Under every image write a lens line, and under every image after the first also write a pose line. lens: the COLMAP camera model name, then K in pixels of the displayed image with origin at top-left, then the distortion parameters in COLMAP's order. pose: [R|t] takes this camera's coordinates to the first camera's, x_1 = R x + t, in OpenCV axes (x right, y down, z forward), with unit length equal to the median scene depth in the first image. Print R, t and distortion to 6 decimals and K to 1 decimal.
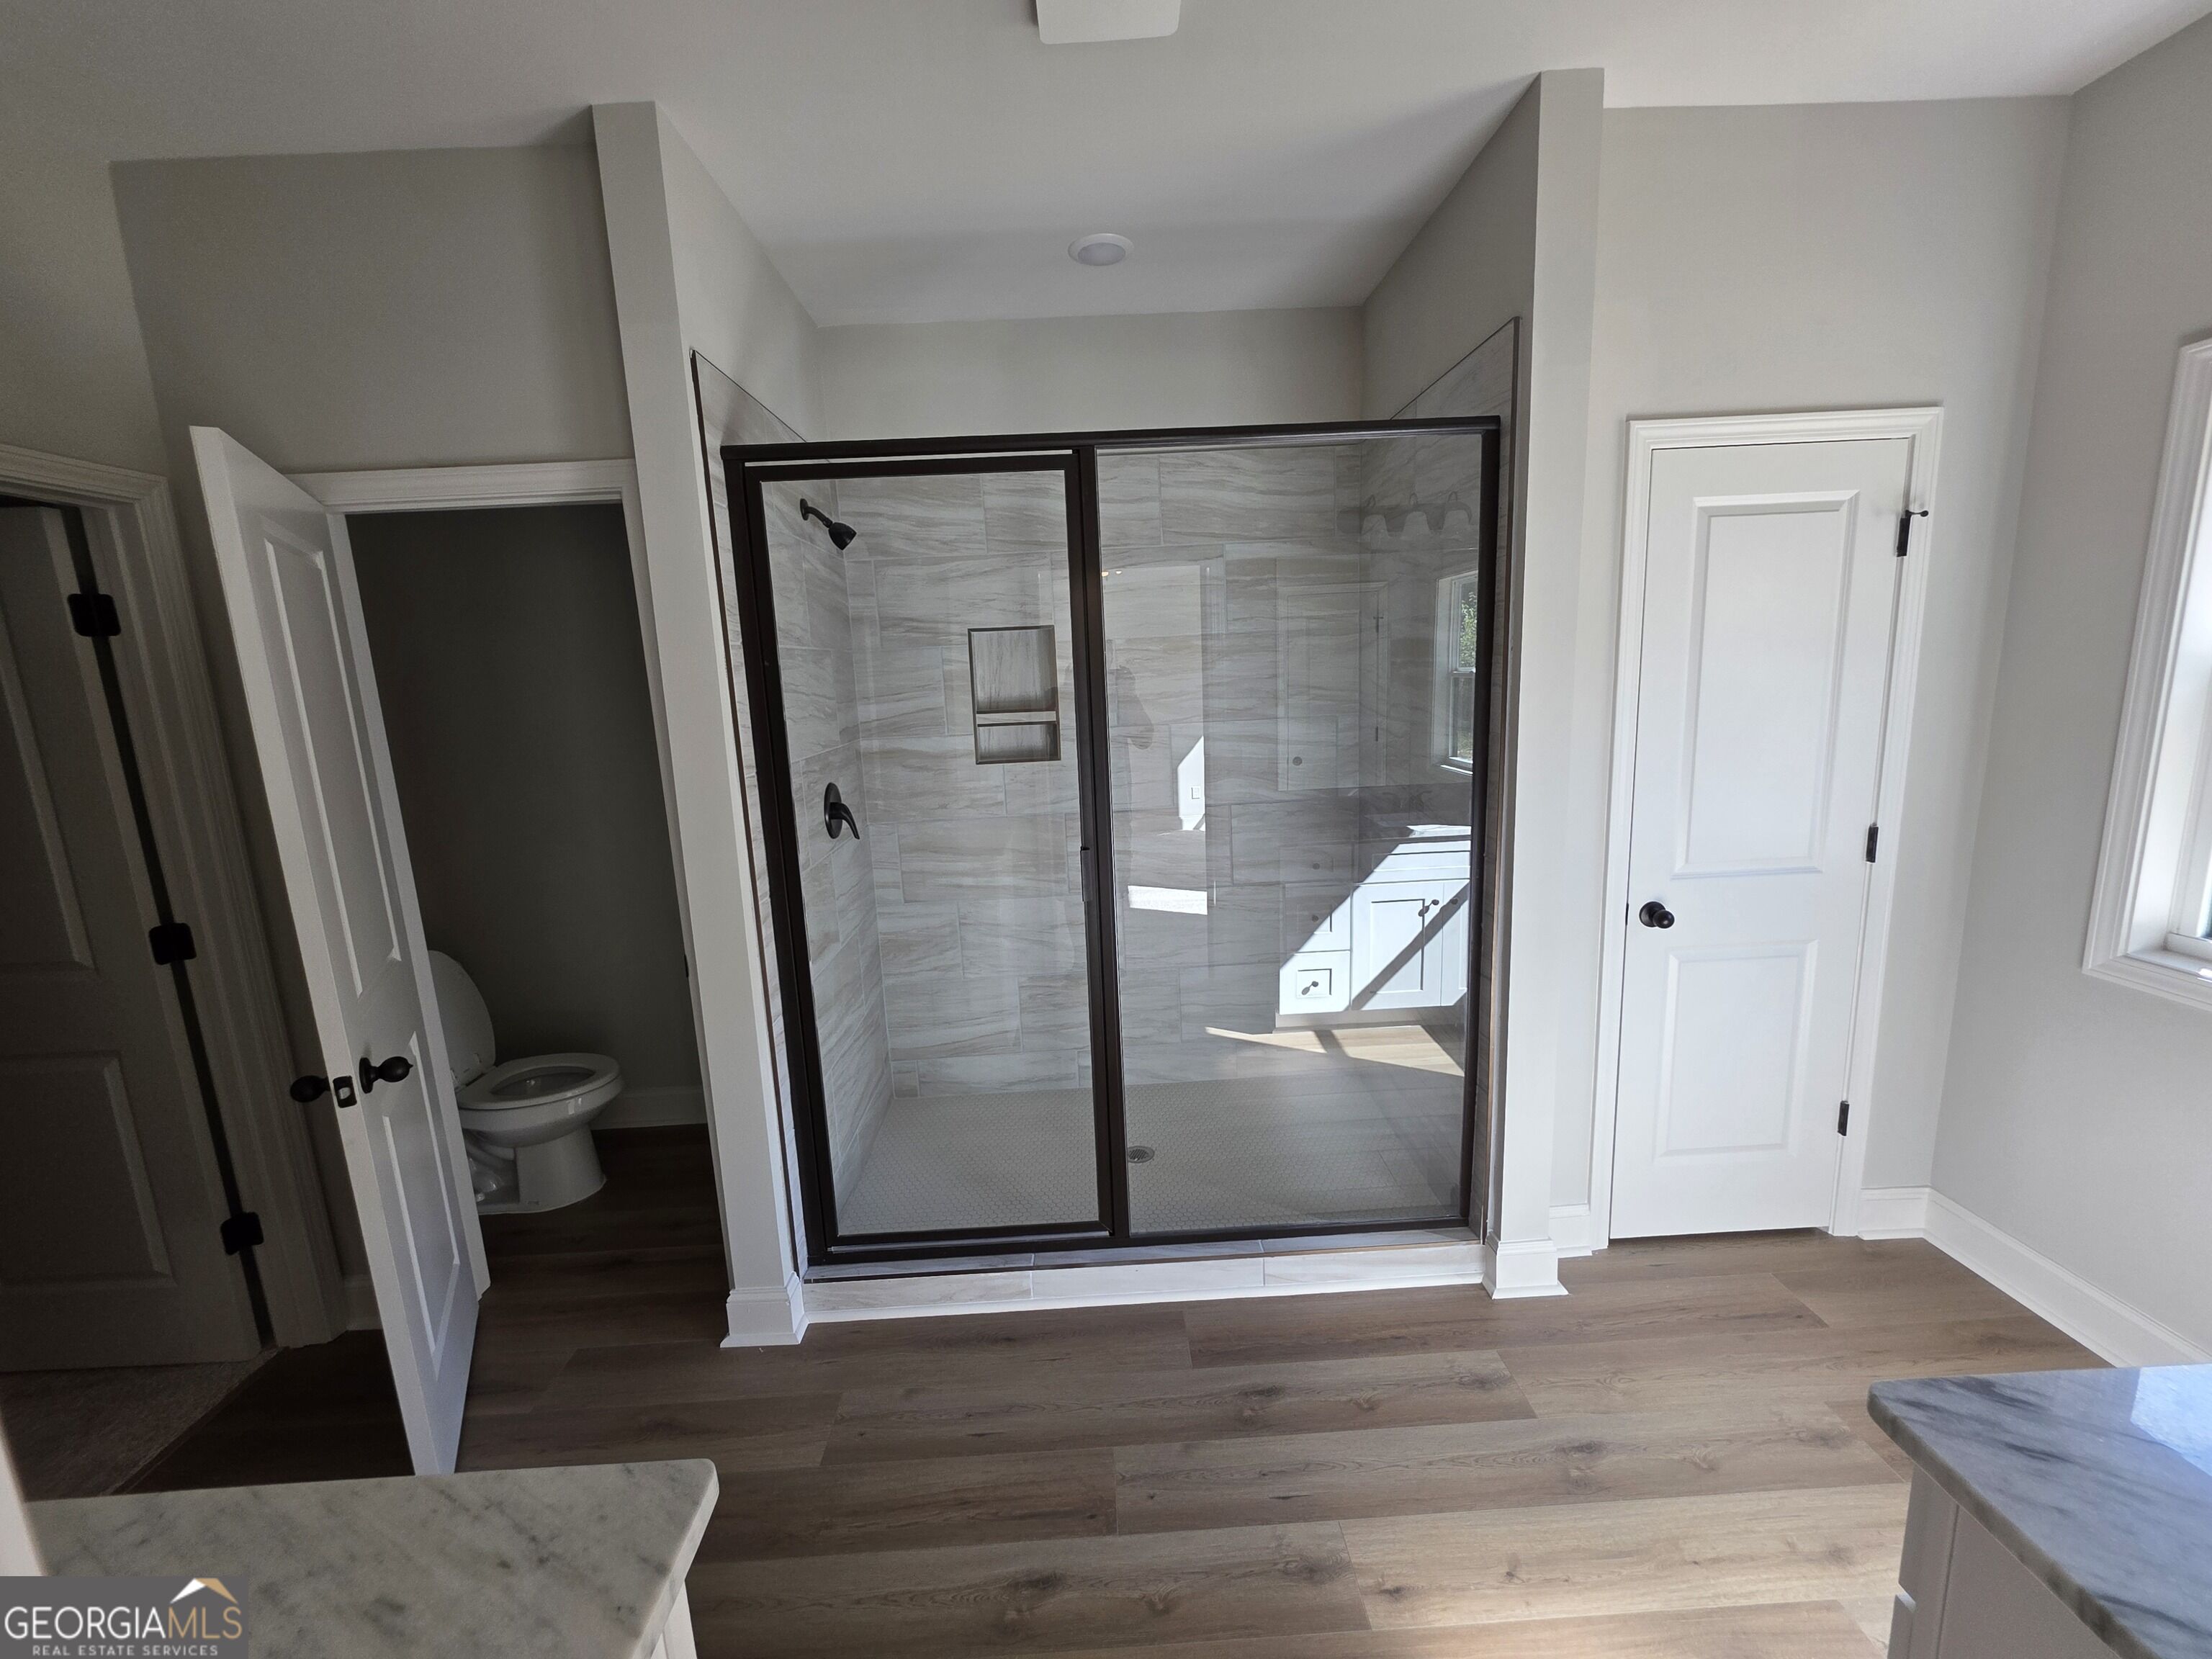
lens RADIAL K [[886.0, 0, 1109.6], [0, 886.0, 823.8], [0, 0, 1]] dist [-0.000768, -0.000138]
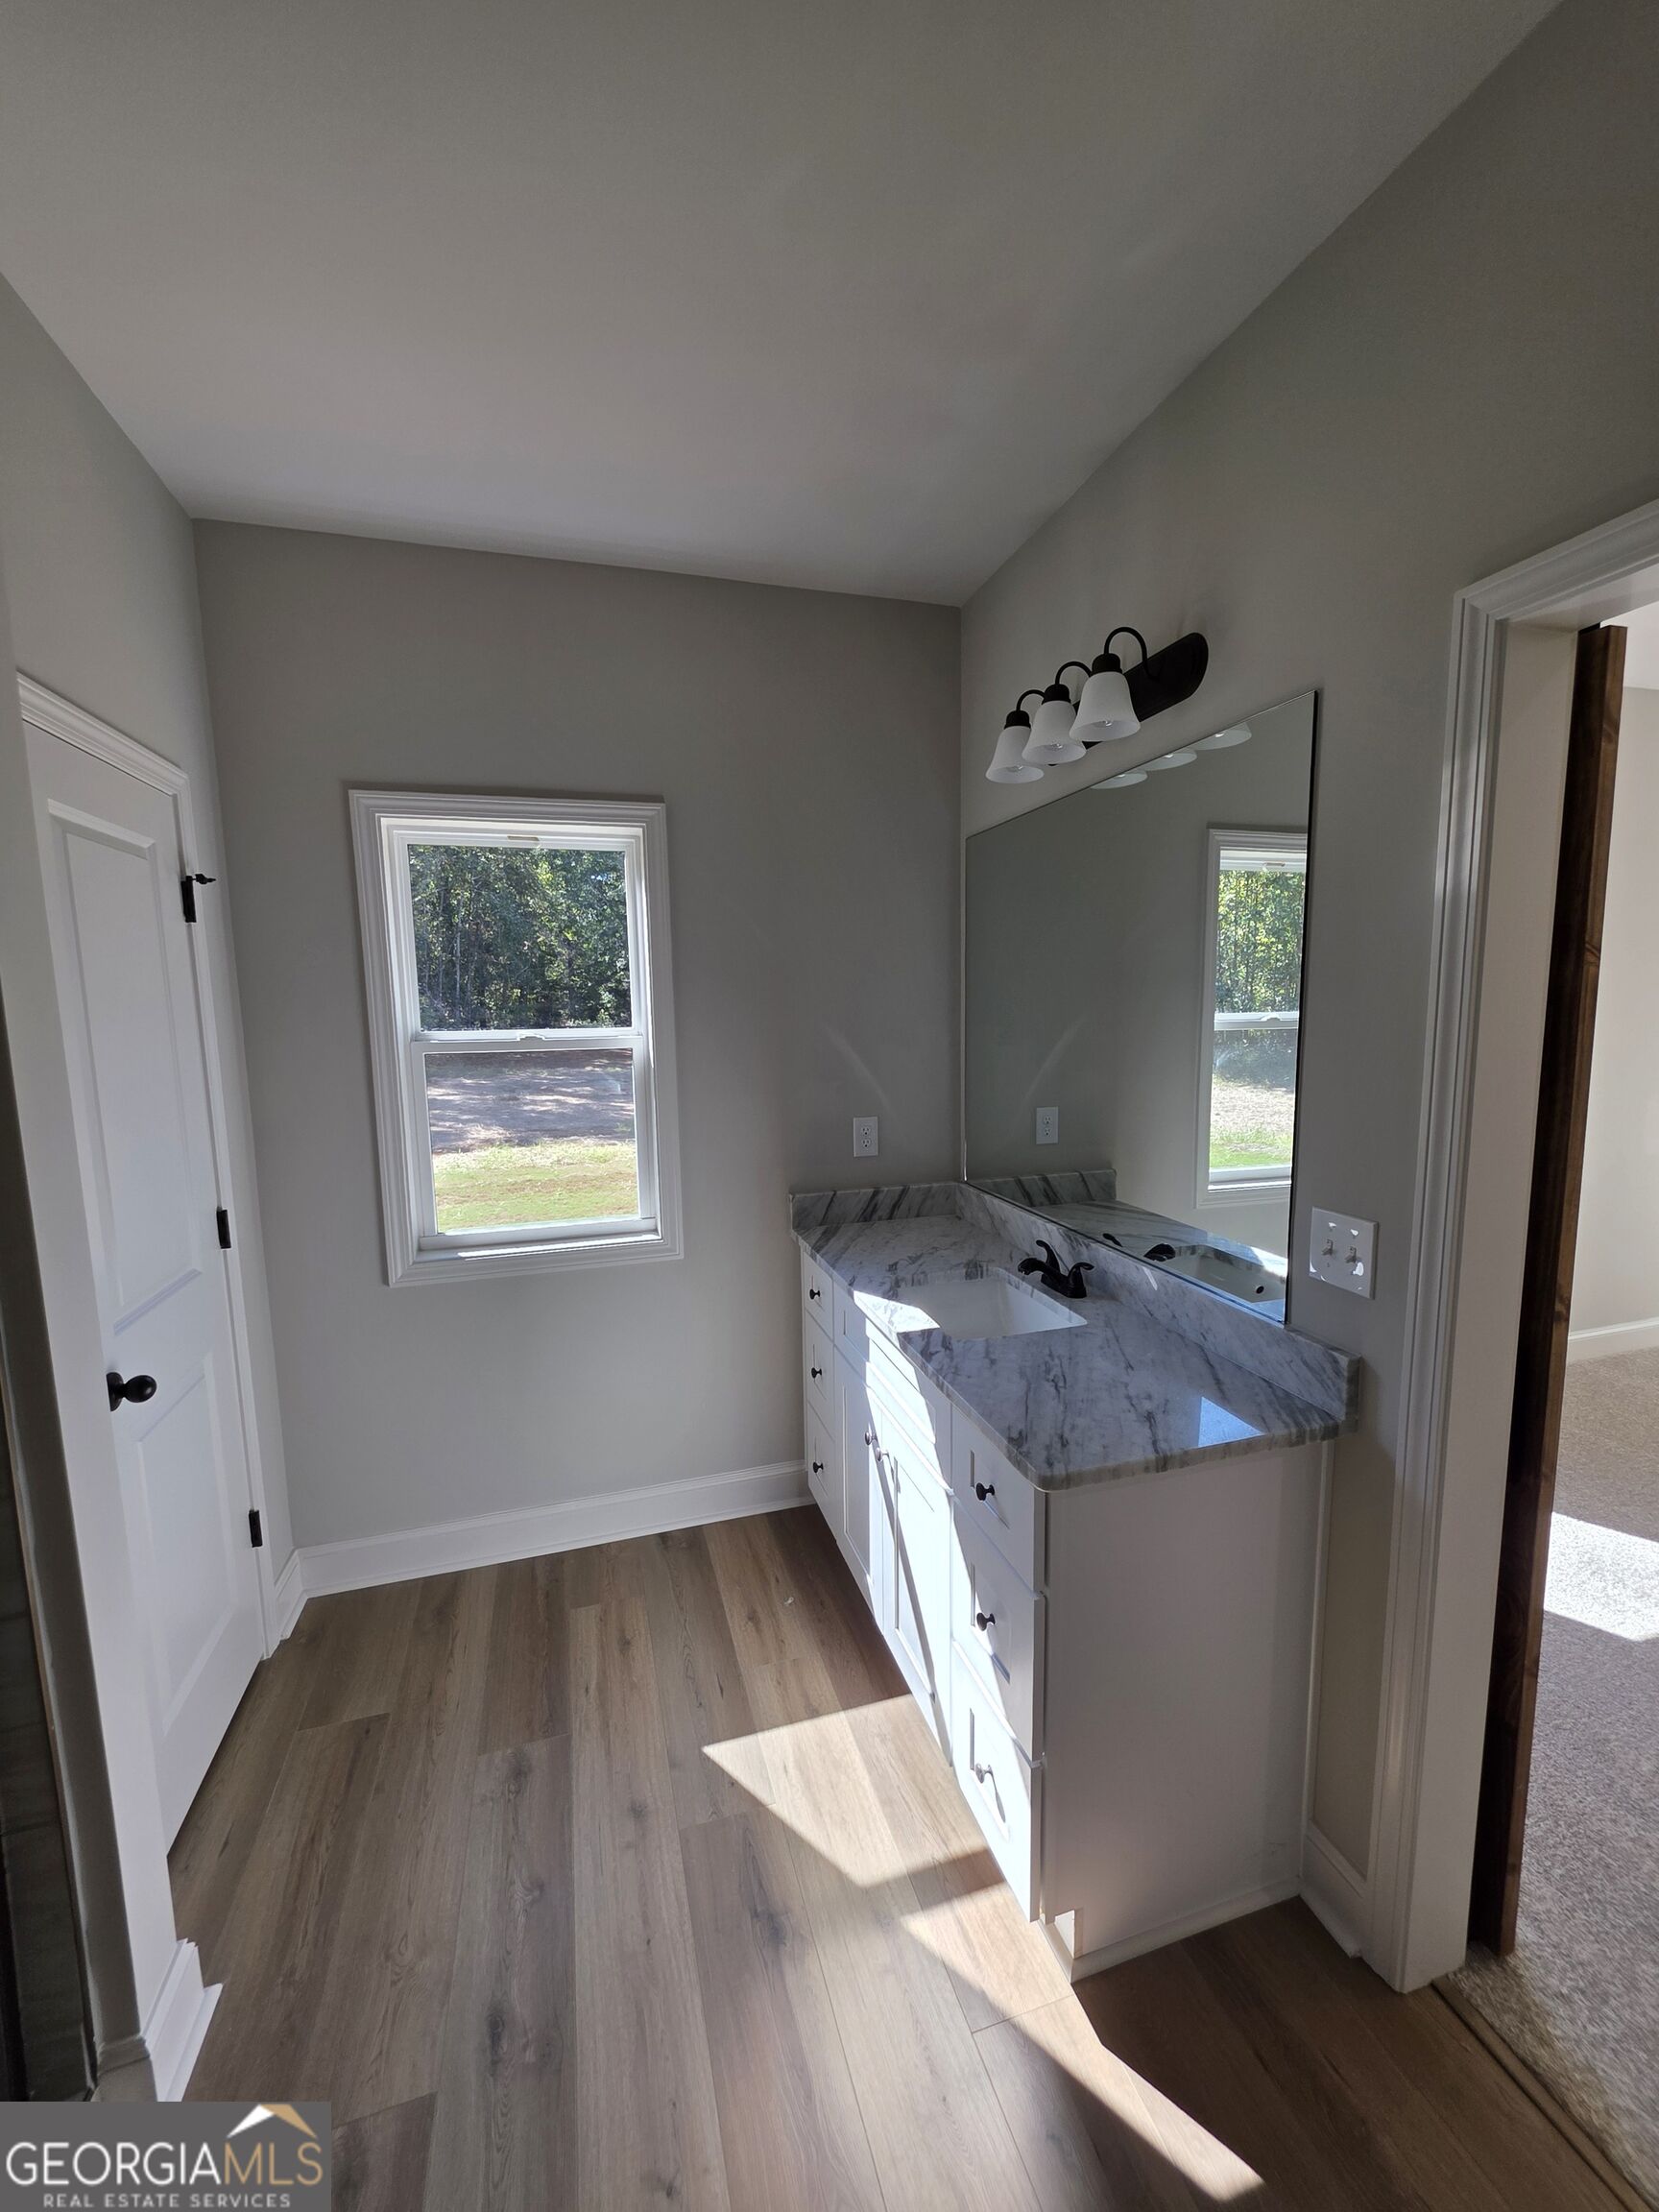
lens RADIAL K [[876.7, 0, 827.1], [0, 876.7, 1111.6], [0, 0, 1]] dist [-0.012082, 0.000297]
pose [[-0.257056, -0.068709, 0.963951, -0.199467], [0.199249, 0.972270, 0.122436, -0.100270], [-0.945633, 0.223539, -0.236238, 0.721771]]
